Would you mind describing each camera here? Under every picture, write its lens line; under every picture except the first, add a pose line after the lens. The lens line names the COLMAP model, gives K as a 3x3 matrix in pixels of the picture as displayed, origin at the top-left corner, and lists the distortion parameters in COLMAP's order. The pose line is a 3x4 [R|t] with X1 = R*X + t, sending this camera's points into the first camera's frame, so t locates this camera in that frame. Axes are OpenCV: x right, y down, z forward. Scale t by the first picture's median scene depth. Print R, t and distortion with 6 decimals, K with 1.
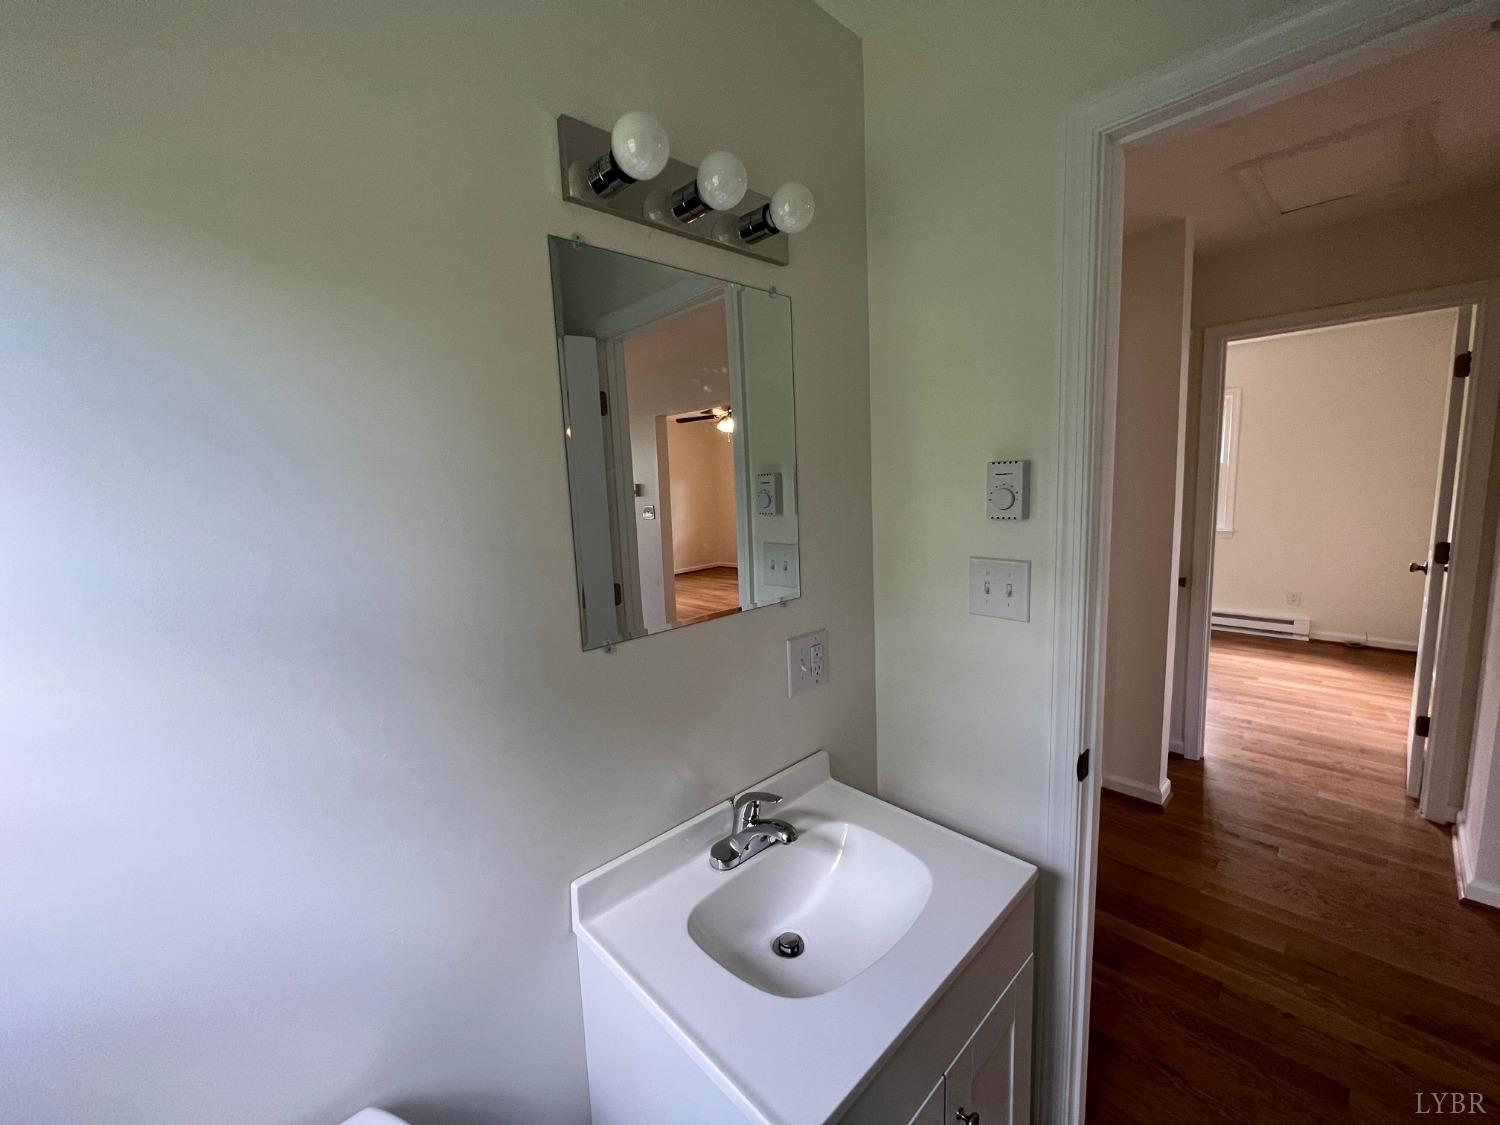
lens RADIAL K [[596.1, 0, 750.0], [0, 596.1, 562.5], [0, 0, 1]] dist [-0.000765, 0.000153]
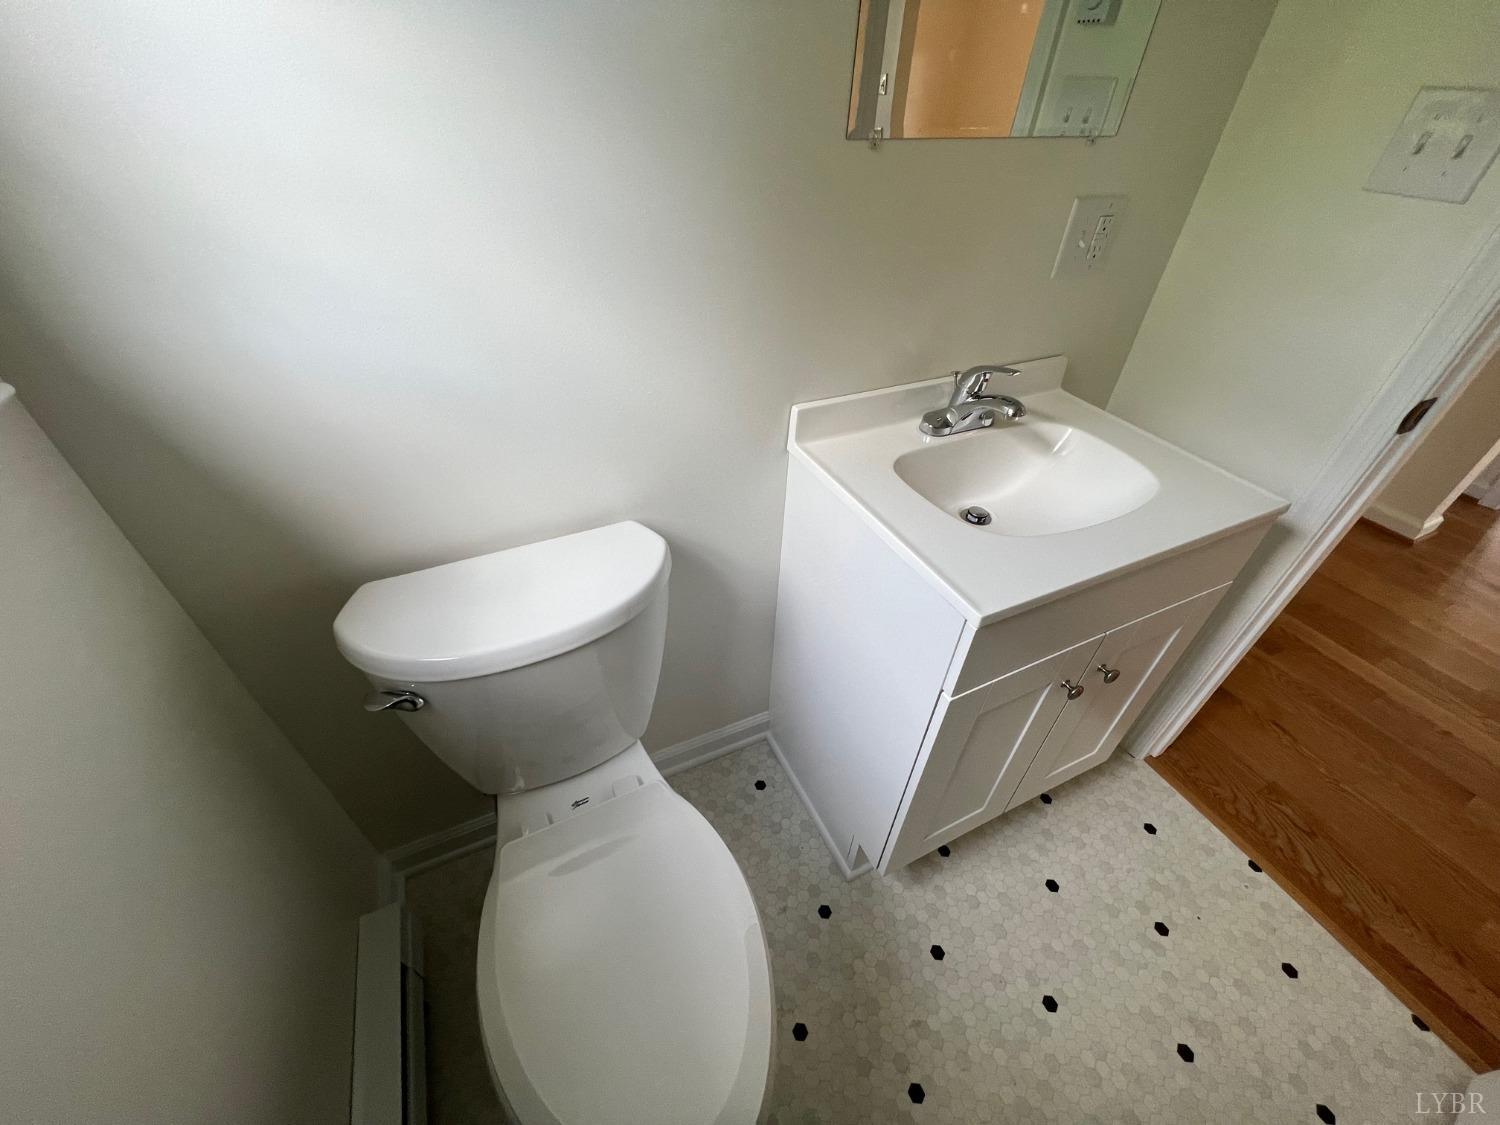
lens RADIAL K [[596.1, 0, 750.0], [0, 596.1, 562.5], [0, 0, 1]] dist [-0.000765, 0.000153]
pose [[0.946679, 0.251457, -0.201417, -0.073357], [-0.108006, 0.836691, 0.536919, 0.174491], [0.303536, -0.486535, 0.819237, -0.016762]]
